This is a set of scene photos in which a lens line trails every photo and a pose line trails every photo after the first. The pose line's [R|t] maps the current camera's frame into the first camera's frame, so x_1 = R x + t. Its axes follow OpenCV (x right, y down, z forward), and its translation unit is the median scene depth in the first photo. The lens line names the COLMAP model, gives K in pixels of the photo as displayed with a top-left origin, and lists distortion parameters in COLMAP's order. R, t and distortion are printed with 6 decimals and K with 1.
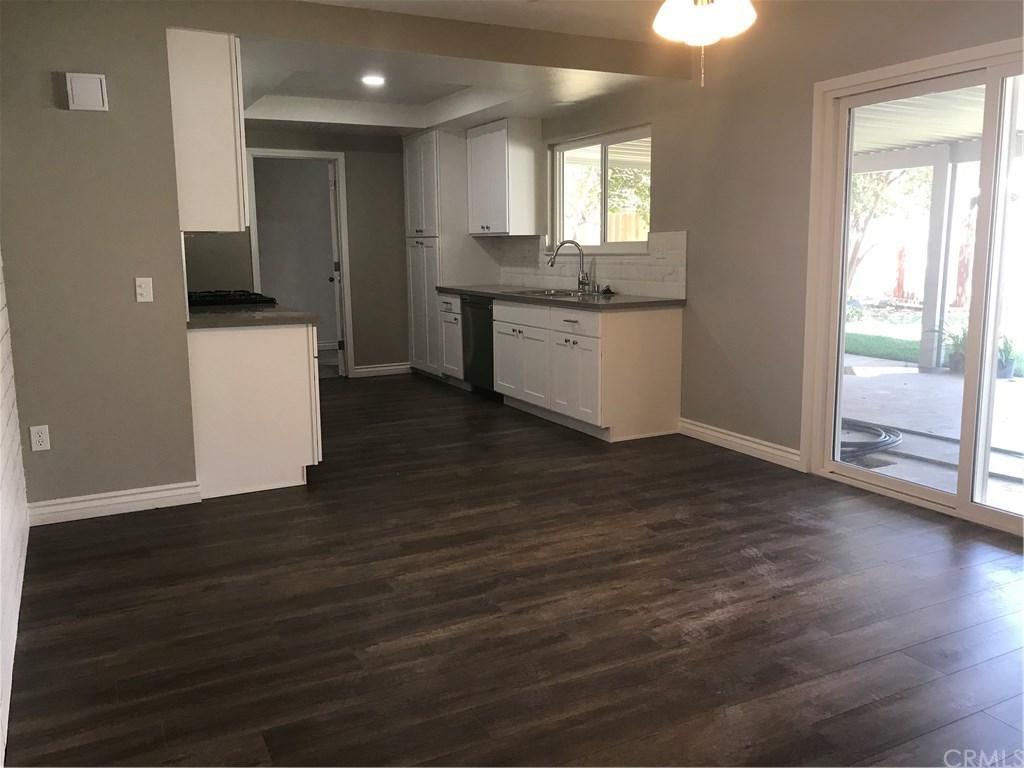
lens RADIAL K [[833.6, 0, 512.0], [0, 833.6, 384.0], [0, 0, 1]] dist [0.067614, -0.131530]
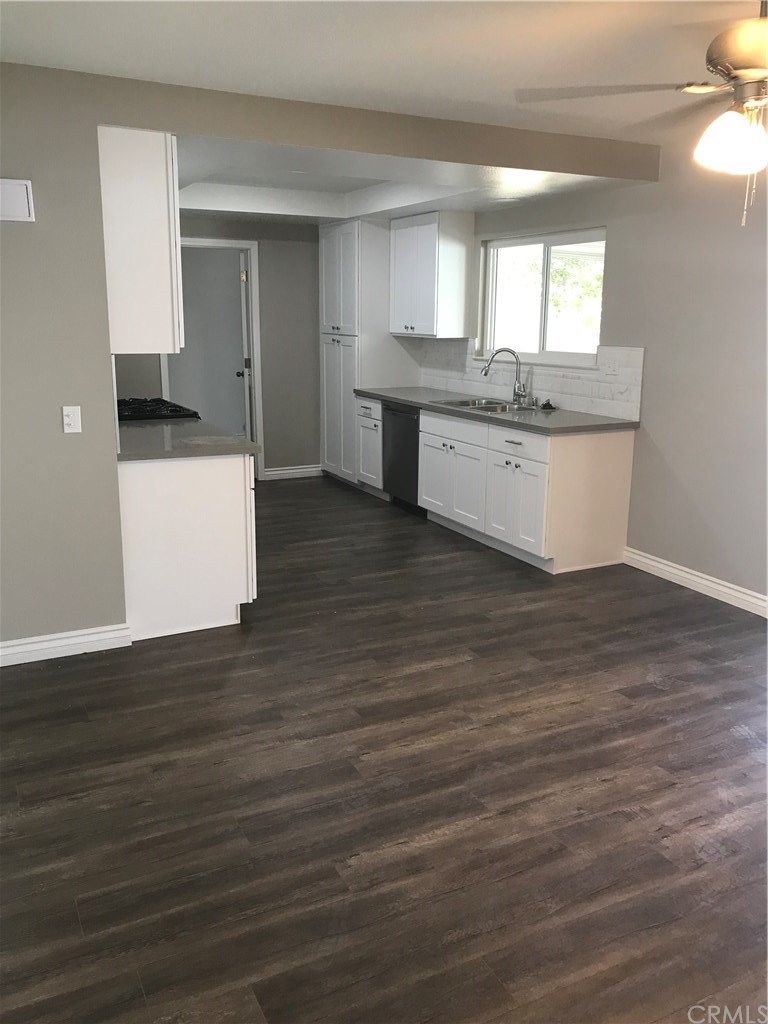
lens RADIAL K [[839.4, 0, 384.0], [0, 839.4, 512.0], [0, 0, 1]] dist [0.051253, -0.087933]
pose [[0.999765, 0.020908, -0.005725, -0.088645], [-0.020480, 0.997558, 0.066768, -0.076699], [0.007107, -0.066635, 0.997752, 0.079725]]
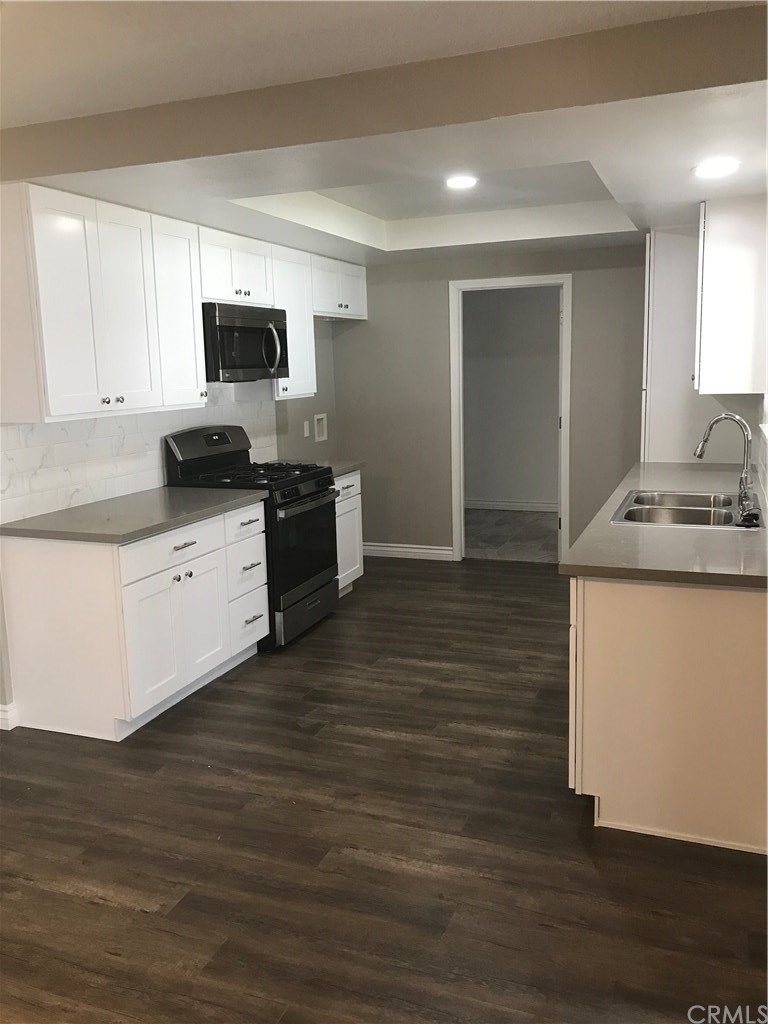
lens RADIAL K [[839.4, 0, 384.0], [0, 839.4, 512.0], [0, 0, 1]] dist [0.051253, -0.087933]
pose [[0.658675, 0.123255, -0.742264, 0.515485], [-0.103546, 0.991955, 0.072831, -0.191806], [0.745269, 0.028887, 0.666138, 0.710803]]
